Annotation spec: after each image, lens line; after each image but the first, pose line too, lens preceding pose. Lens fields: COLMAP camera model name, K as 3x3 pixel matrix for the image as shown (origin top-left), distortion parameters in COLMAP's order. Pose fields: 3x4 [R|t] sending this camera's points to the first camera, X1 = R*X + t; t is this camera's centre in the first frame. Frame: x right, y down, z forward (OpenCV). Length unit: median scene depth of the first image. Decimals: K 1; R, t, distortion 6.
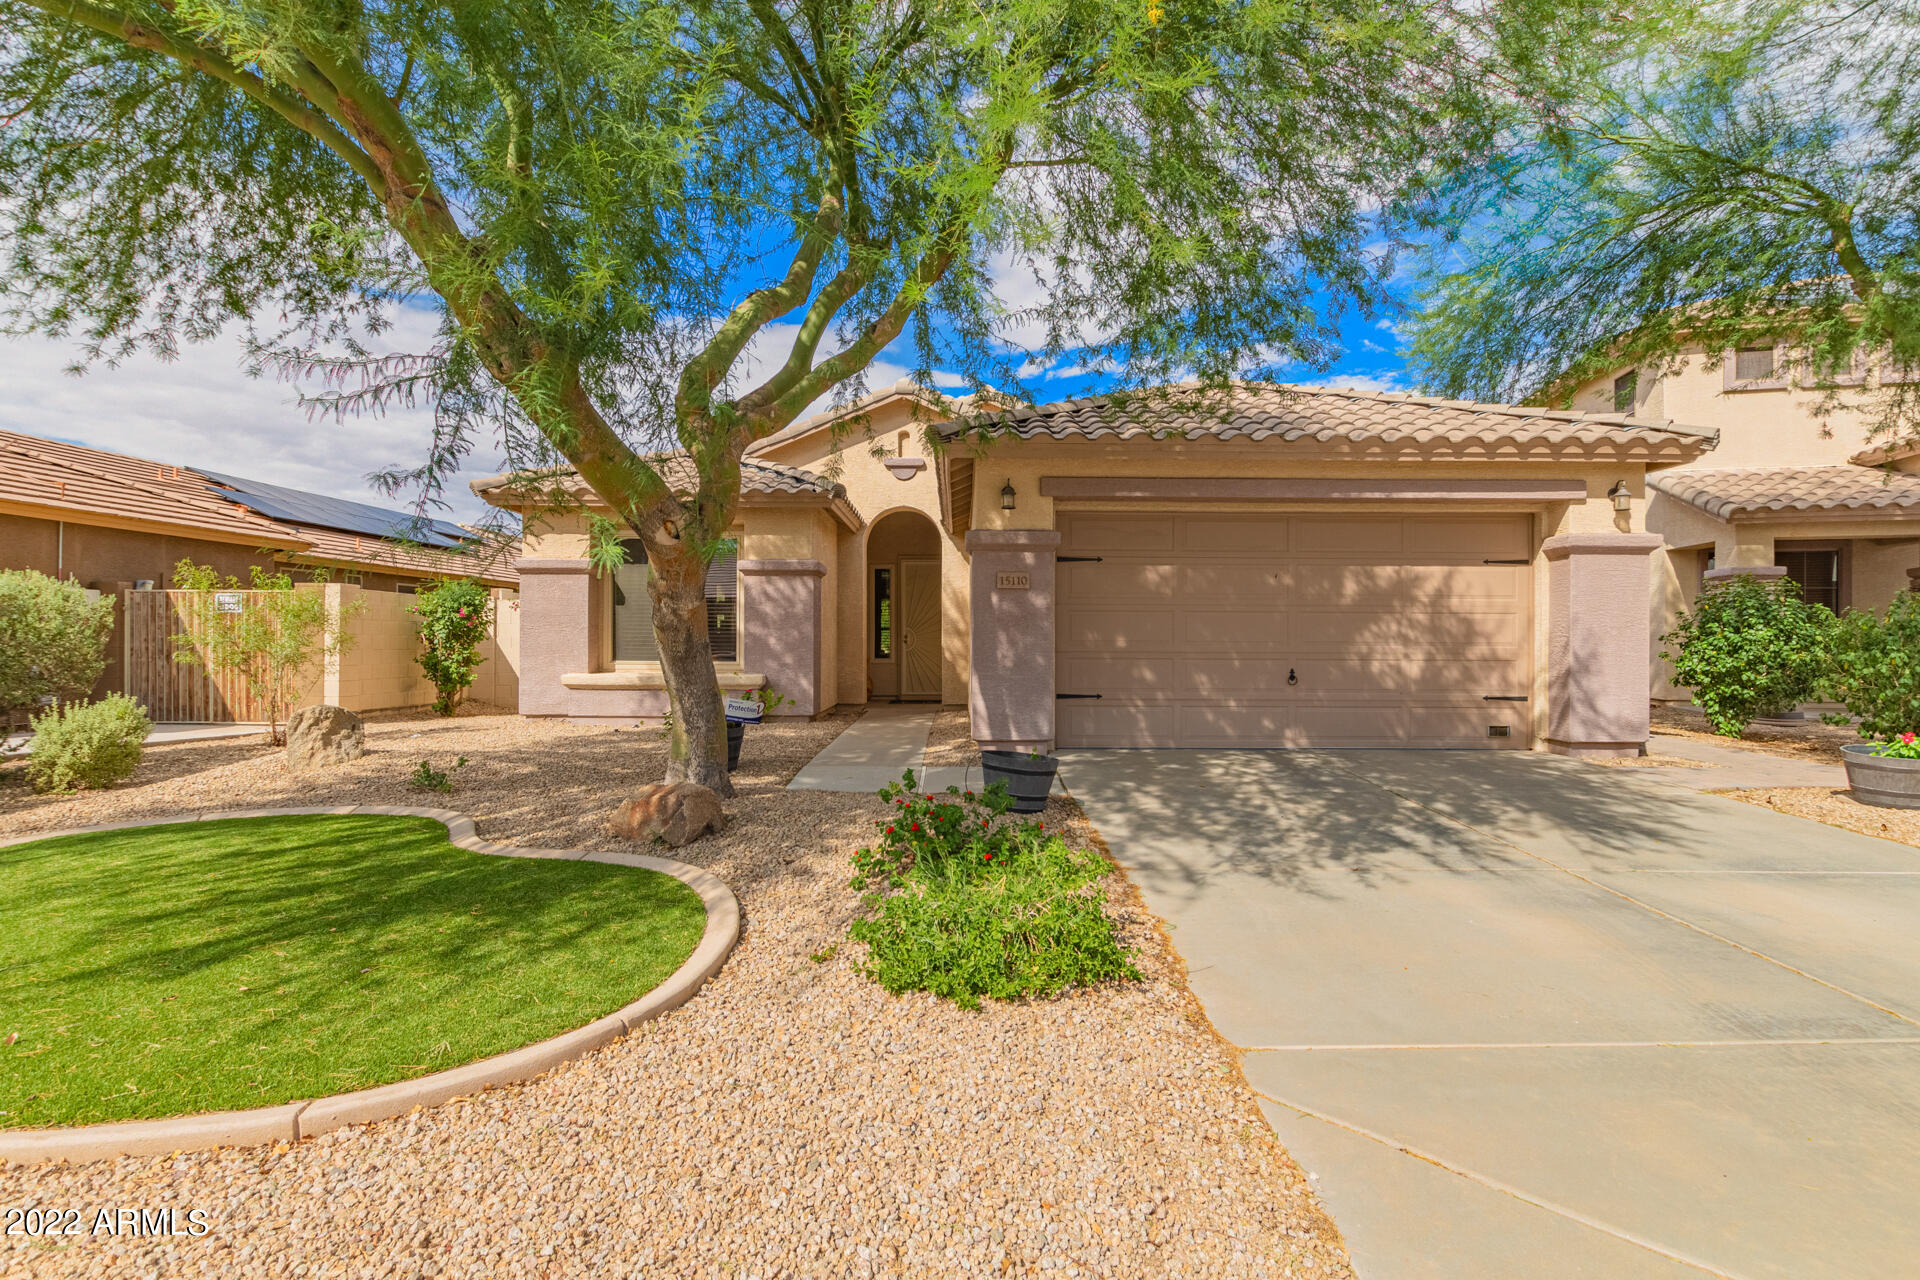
lens RADIAL K [[894.9, 0, 970.1], [0, 894.9, 647.5], [0, 0, 1]] dist [0.003963, -0.000798]
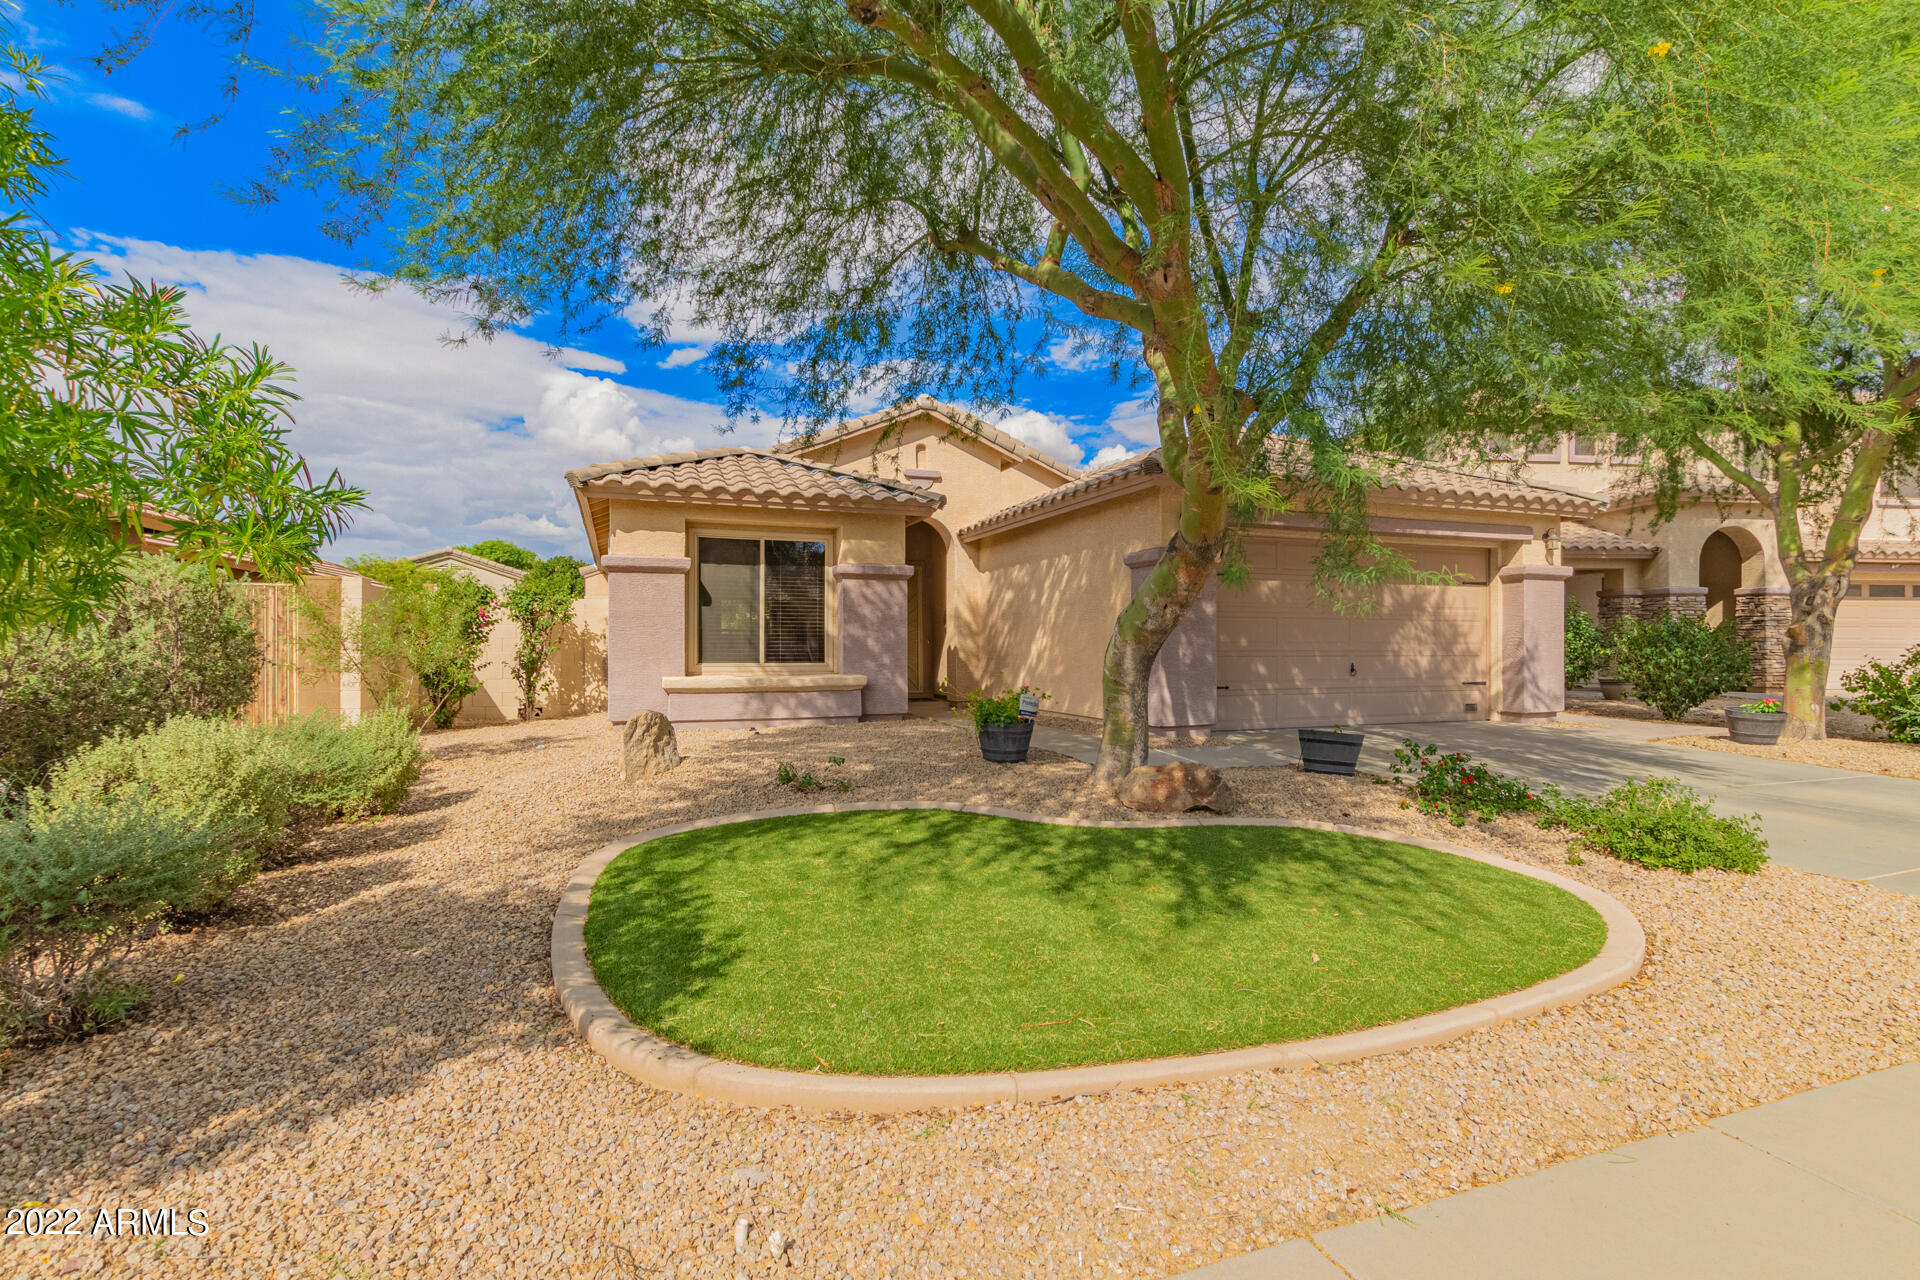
lens RADIAL K [[883.0, 0, 968.0], [0, 883.0, 647.7], [0, 0, 1]] dist [-0.001756, -0.000127]
pose [[0.937512, -0.004220, 0.347927, -0.601342], [0.004692, 0.999989, -0.000512, -0.000128], [-0.347921, 0.002112, 0.937521, 0.003442]]
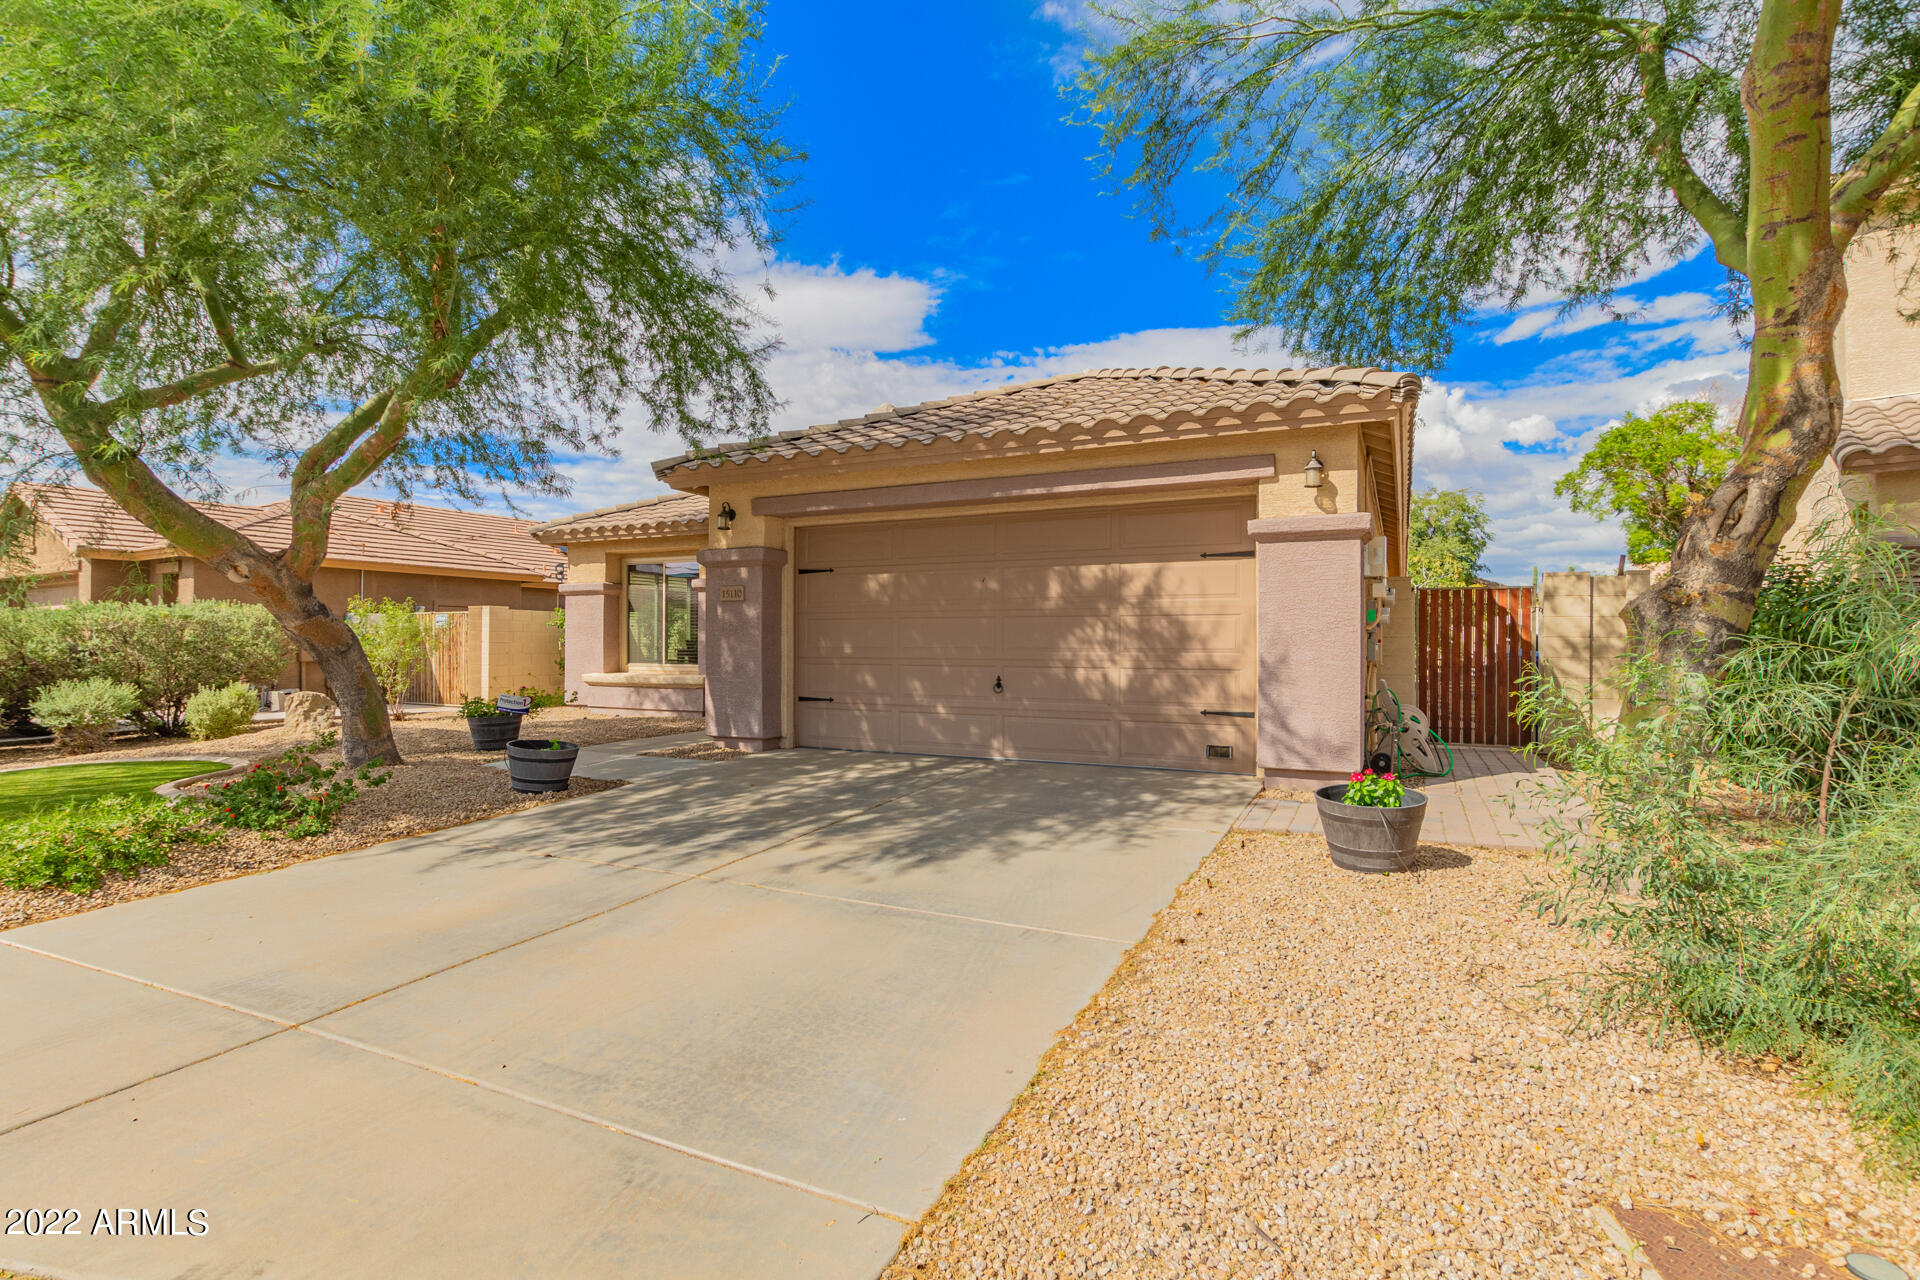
lens RADIAL K [[883.0, 0, 968.0], [0, 883.0, 647.7], [0, 0, 1]] dist [-0.001756, -0.000127]
pose [[0.899772, -0.001761, -0.436356, 0.746496], [-0.000027, 0.999992, -0.004093, -0.002674], [0.436360, 0.003694, 0.899765, 0.131882]]
